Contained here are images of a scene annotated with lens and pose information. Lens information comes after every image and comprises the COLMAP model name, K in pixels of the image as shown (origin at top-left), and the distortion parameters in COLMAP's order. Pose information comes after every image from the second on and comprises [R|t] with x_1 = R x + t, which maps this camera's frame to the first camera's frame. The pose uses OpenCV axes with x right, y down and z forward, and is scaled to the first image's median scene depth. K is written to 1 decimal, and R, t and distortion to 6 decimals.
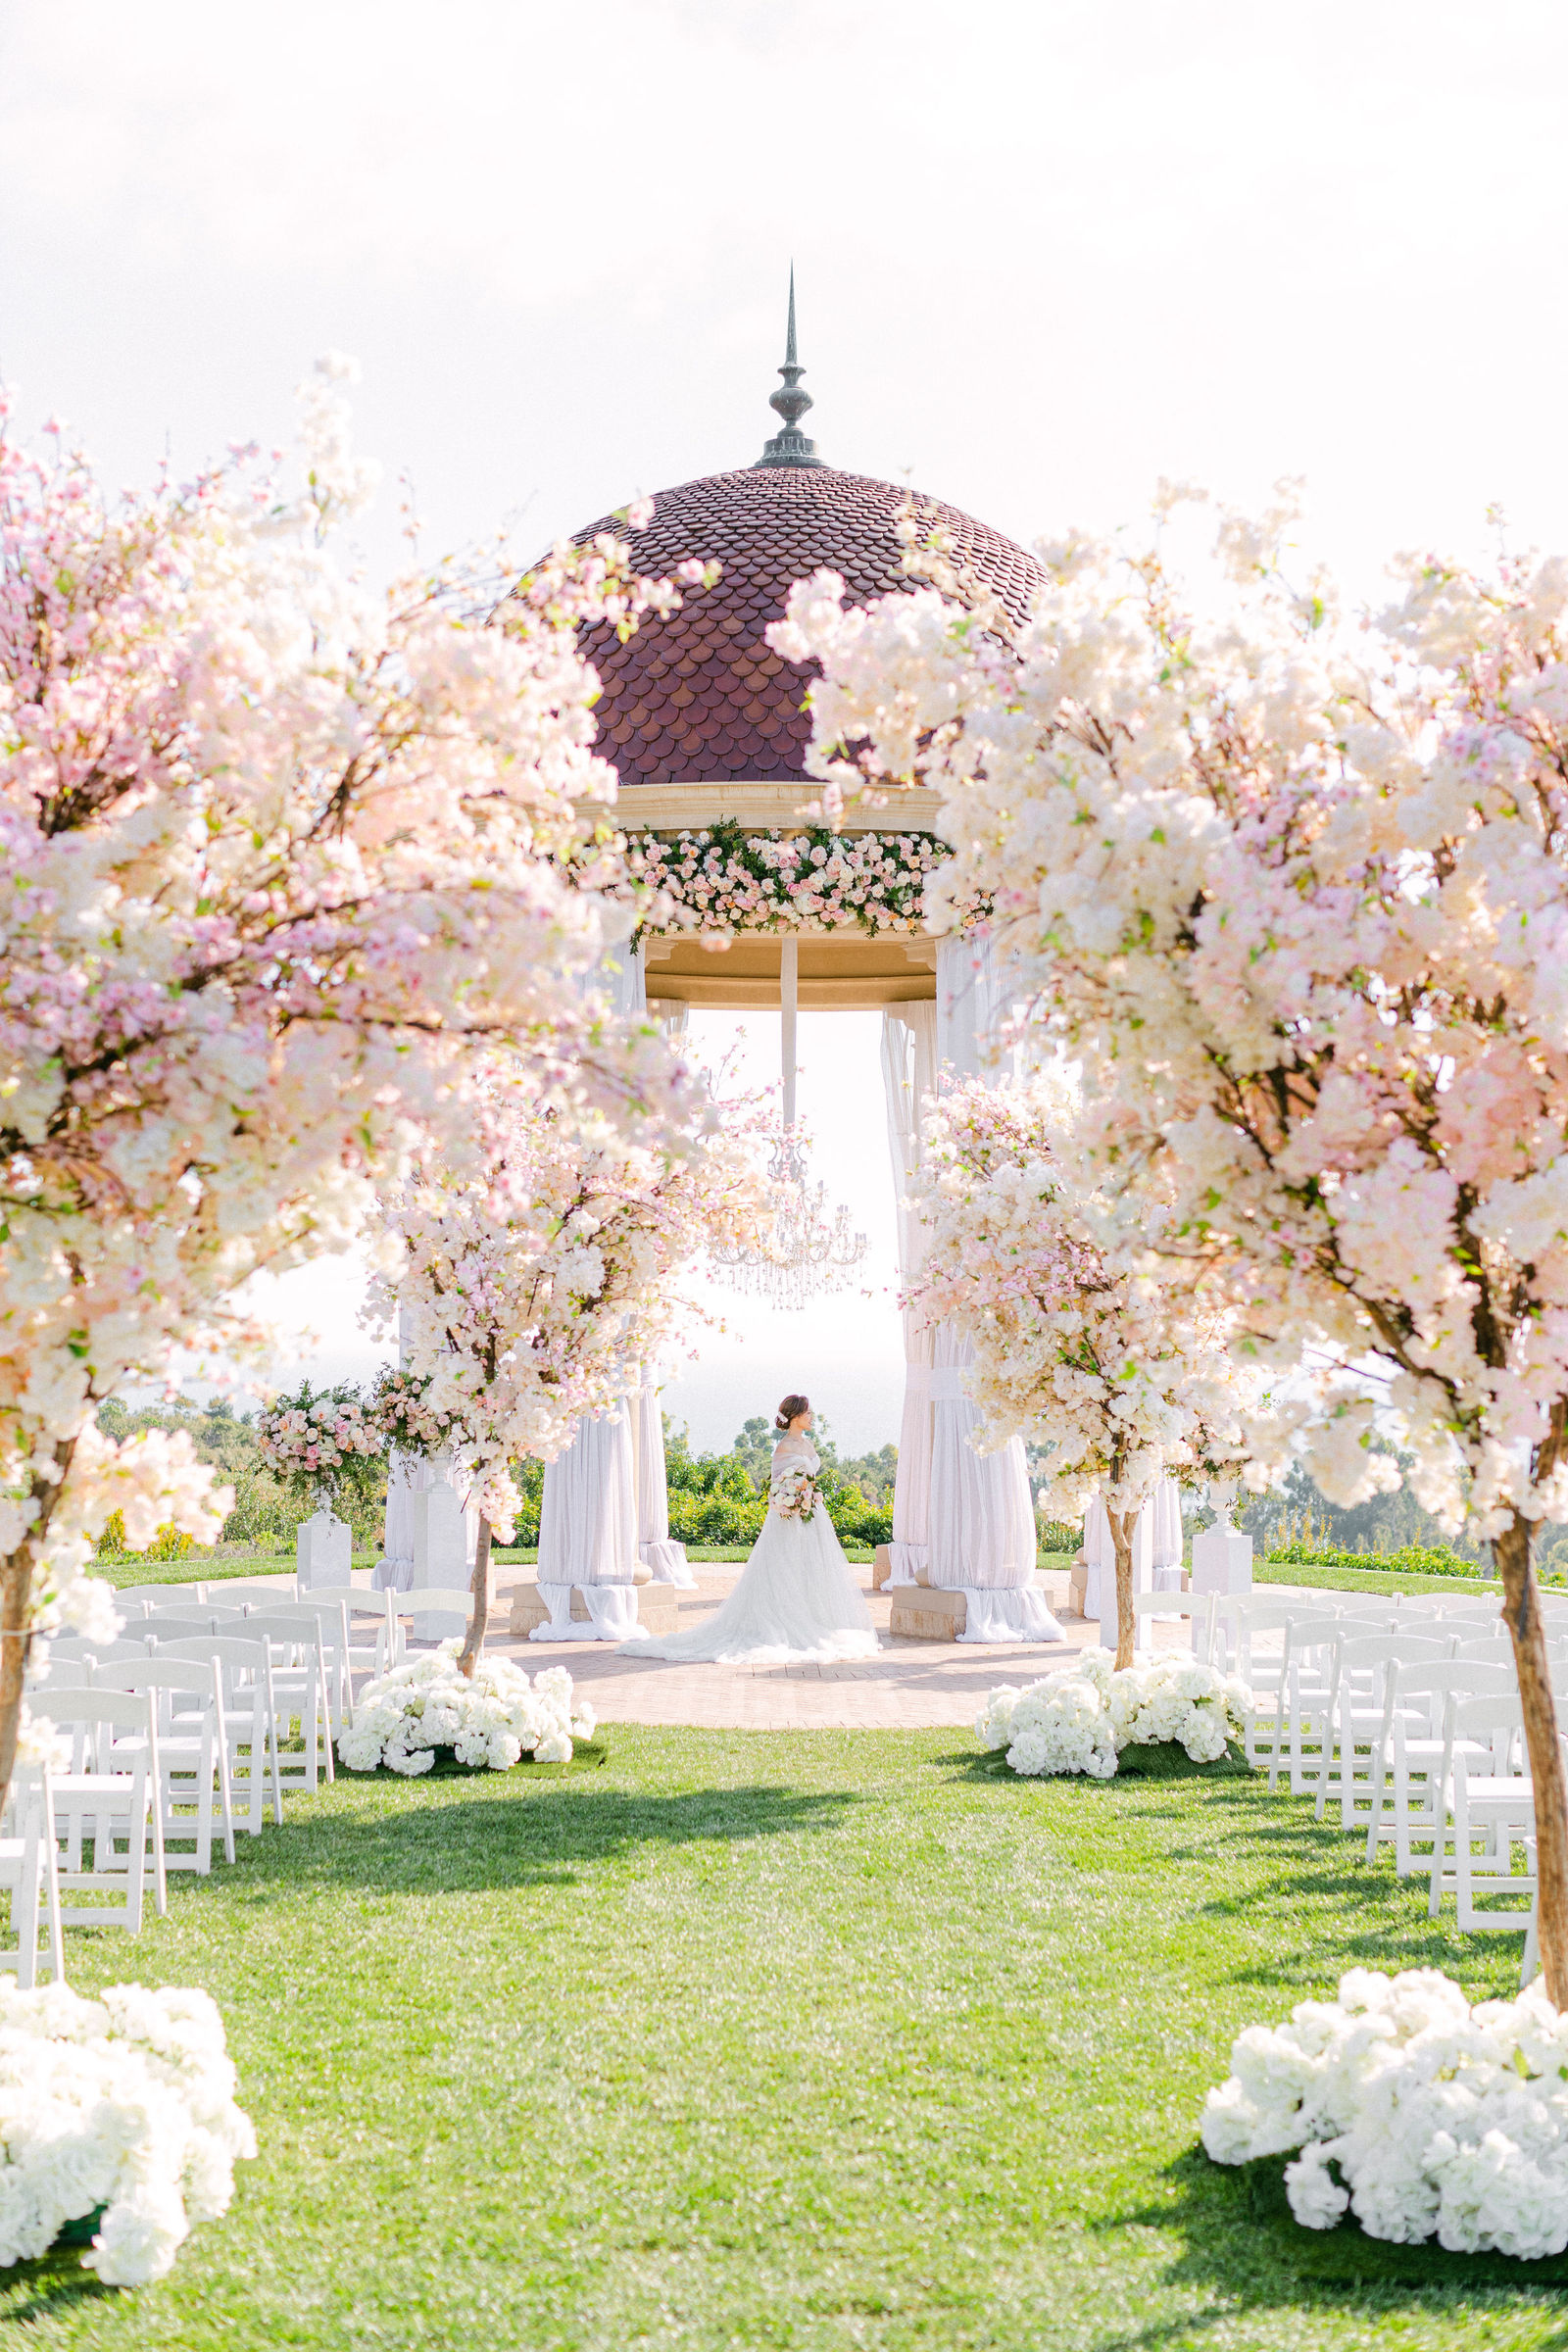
lens RADIAL K [[3432.7, 0, 753.0], [0, 3432.7, 1171.7], [0, 0, 1]] dist [0.033537, -0.090724]
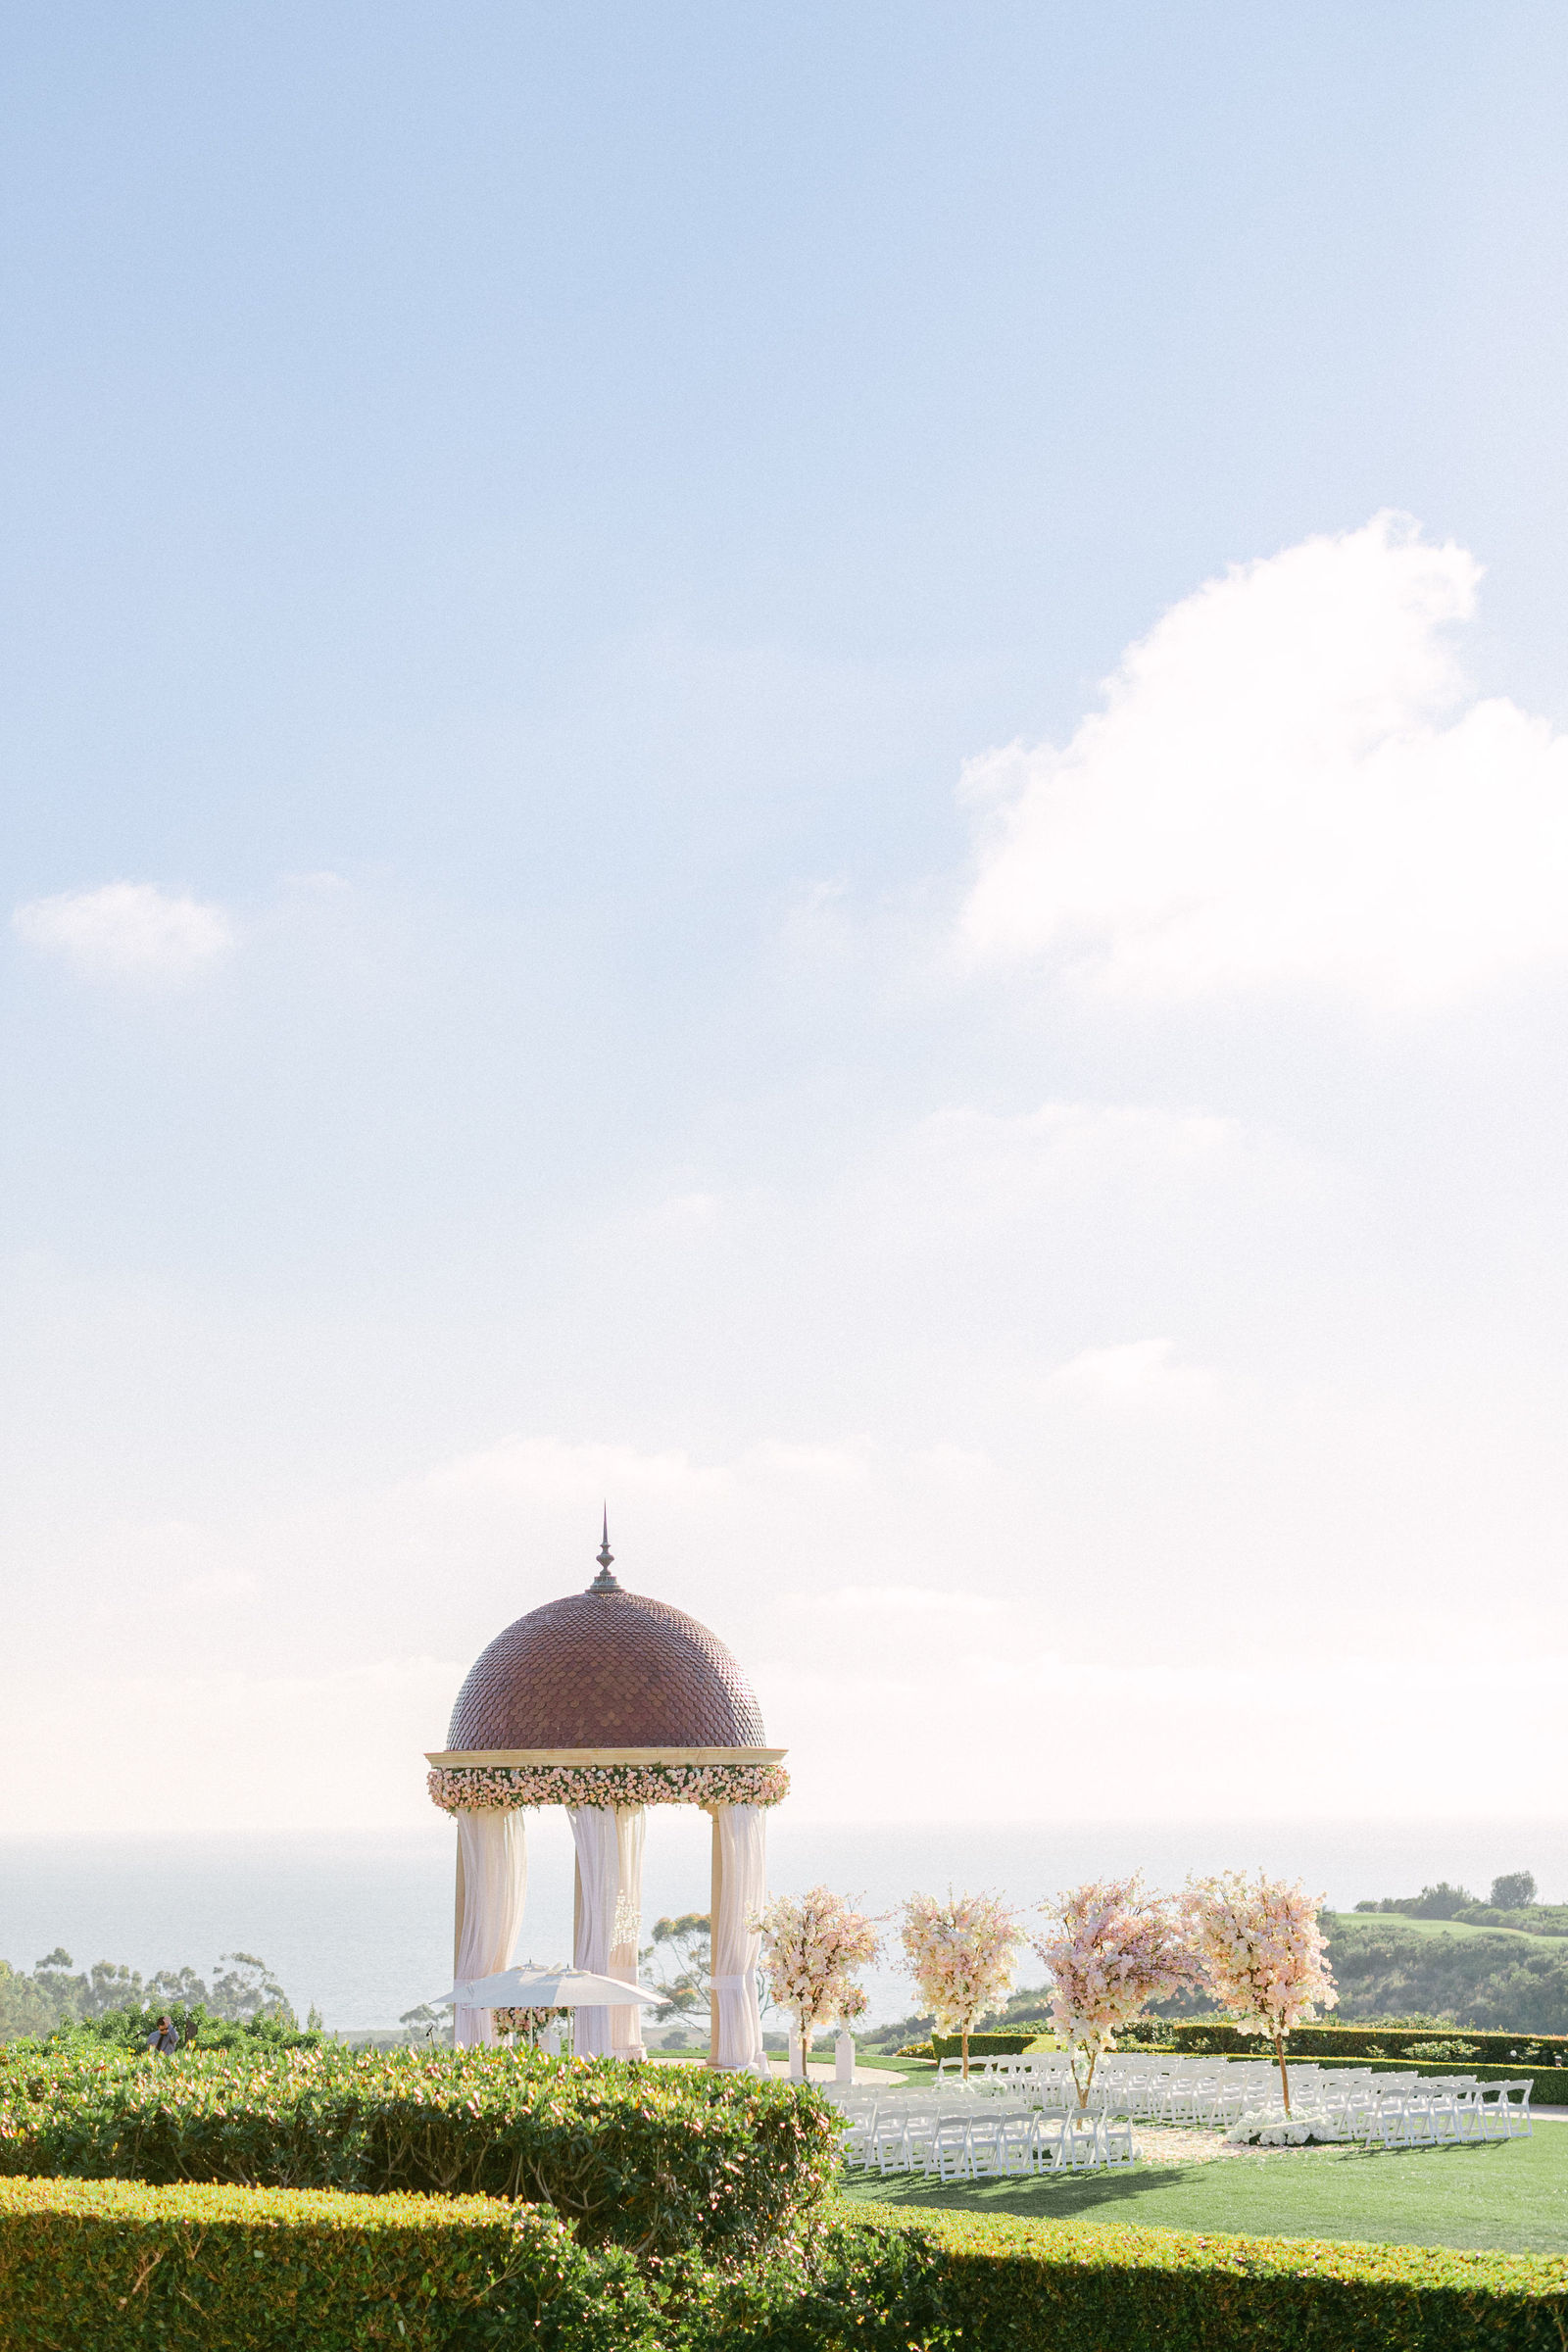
lens RADIAL K [[3432.7, 0, 753.0], [0, 3432.7, 1171.7], [0, 0, 1]] dist [0.033537, -0.090724]
pose [[0.897350, 0.063072, 0.436789, -1.246561], [-0.003513, 0.990724, -0.135843, -0.217249], [-0.441306, 0.120364, 0.889248, -1.564270]]
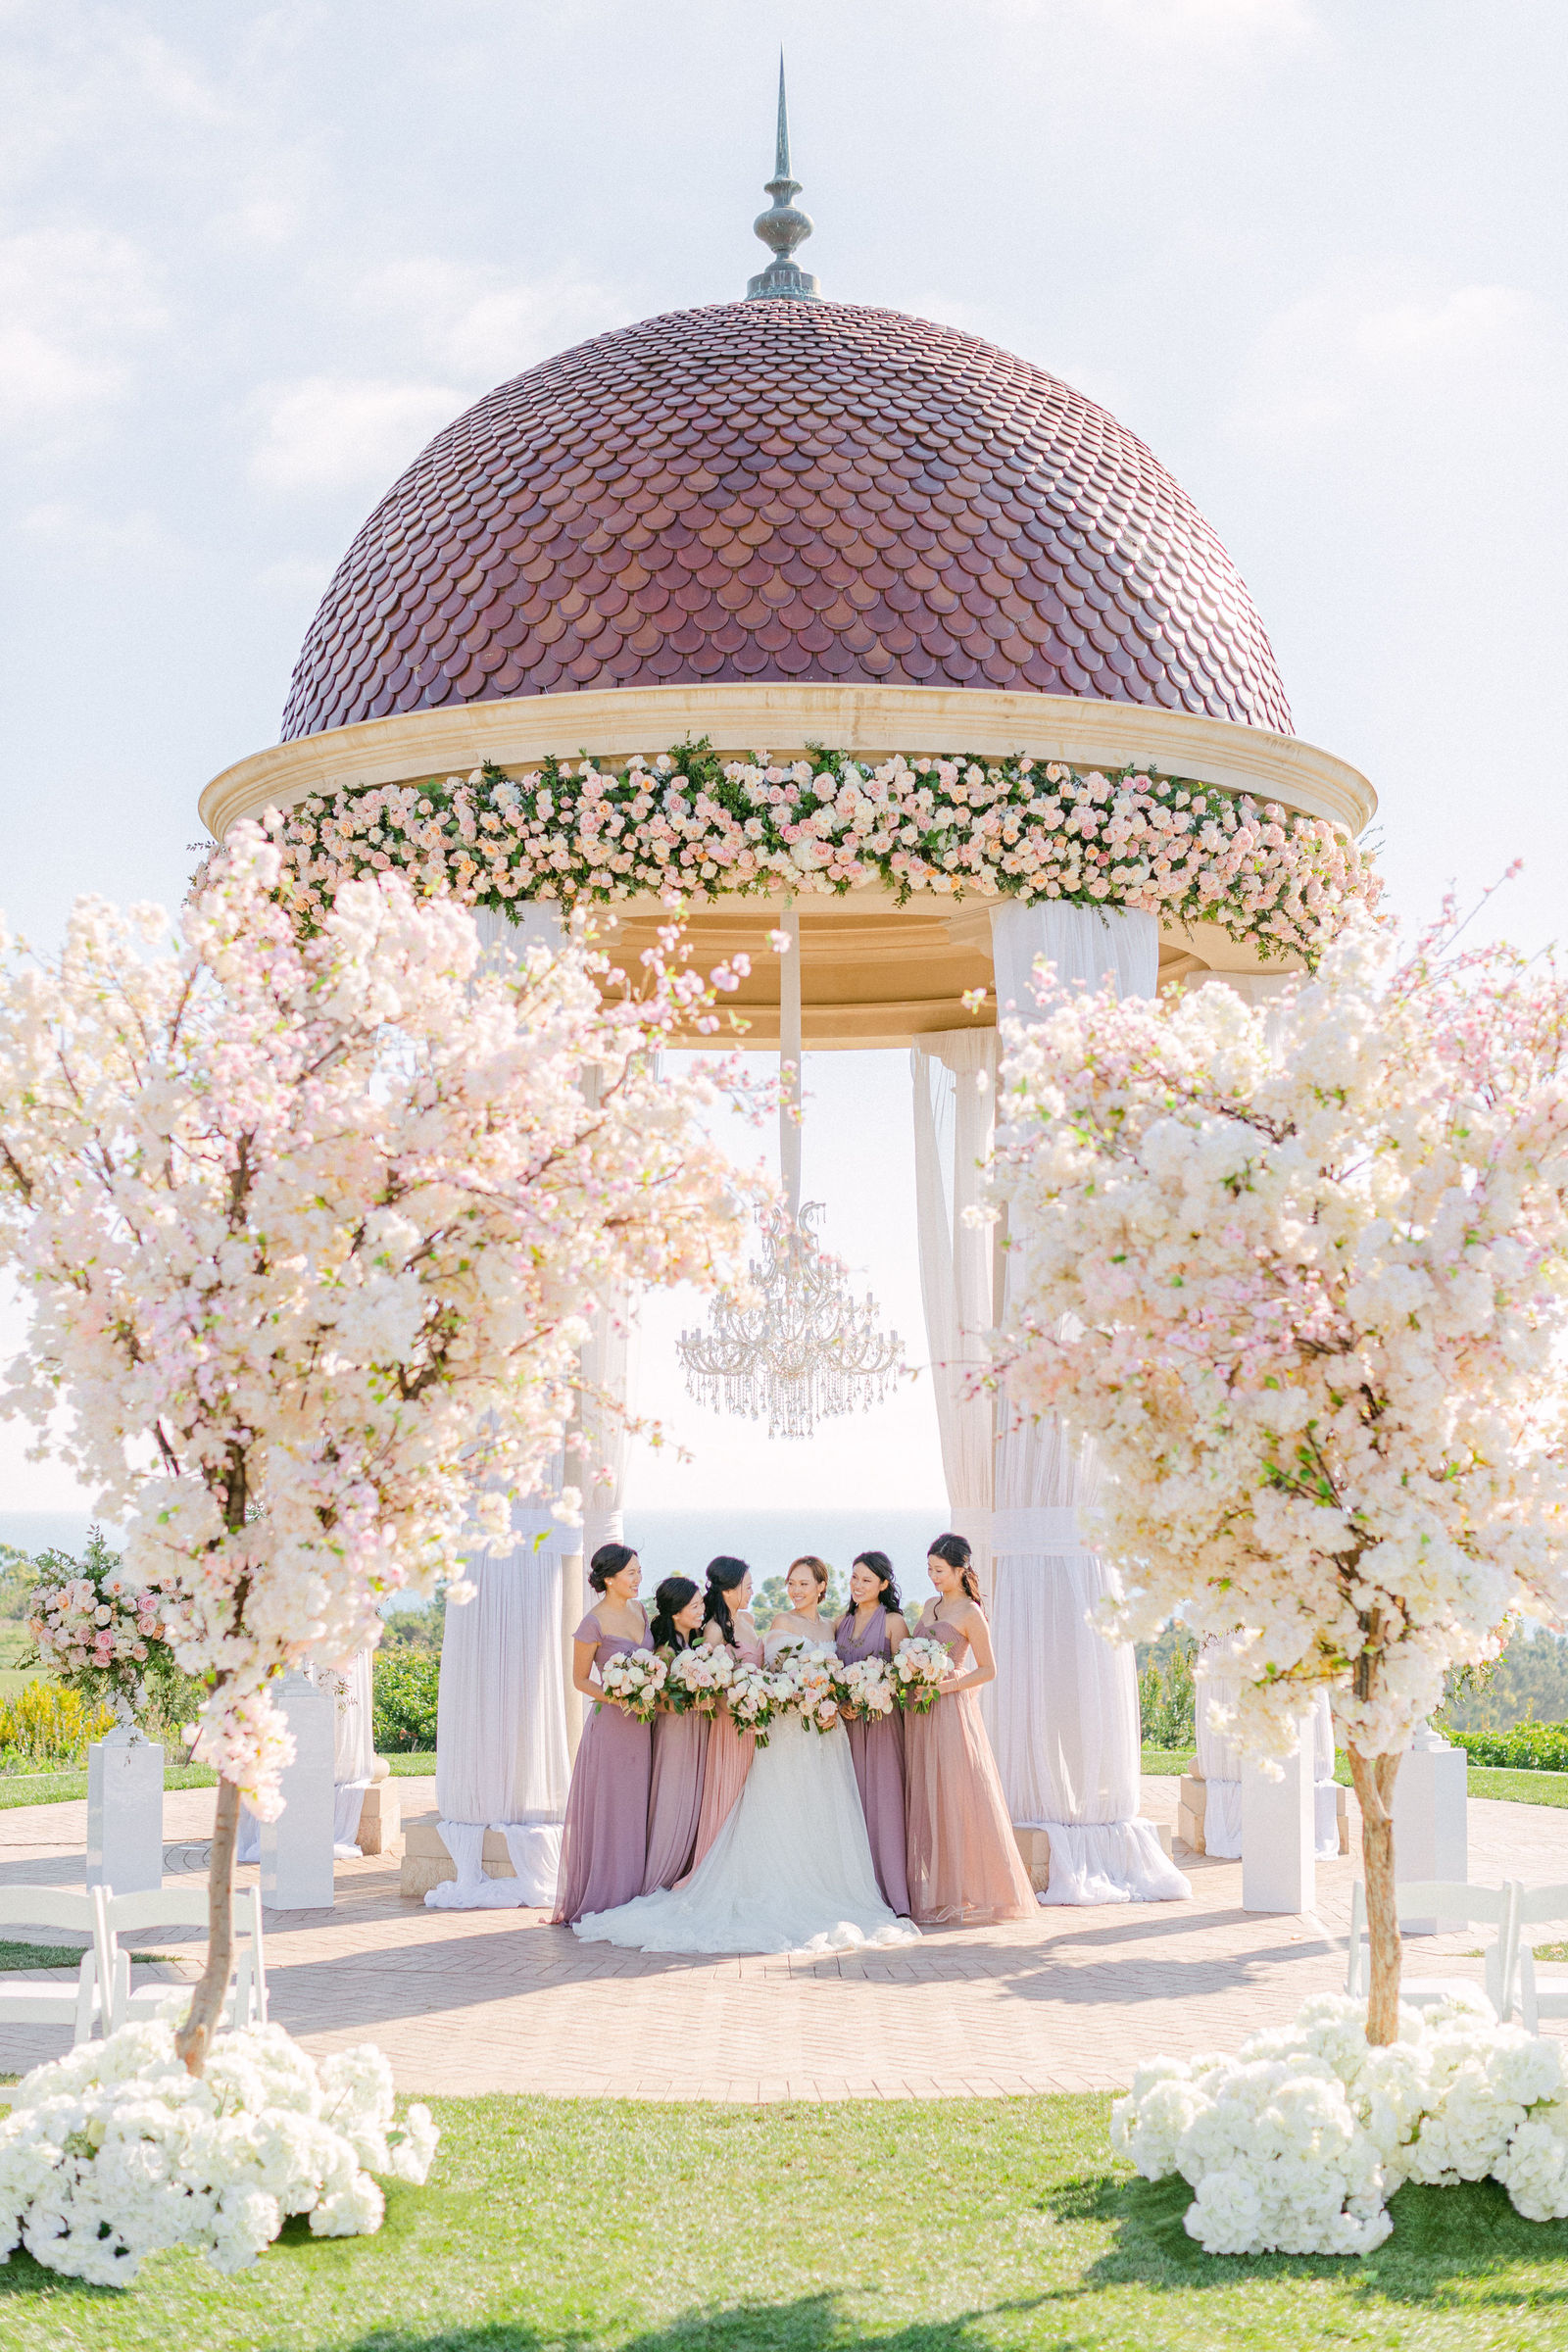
lens RADIAL K [[3410.3, 0, 747.7], [0, 3410.3, 1174.7], [0, 0, 1]] dist [0.043208, -0.035496]
pose [[0.999914, -0.011276, -0.006723, 0.007975], [0.010961, 0.998918, -0.045191, 0.022459], [0.007225, 0.045113, 0.998956, 0.338671]]
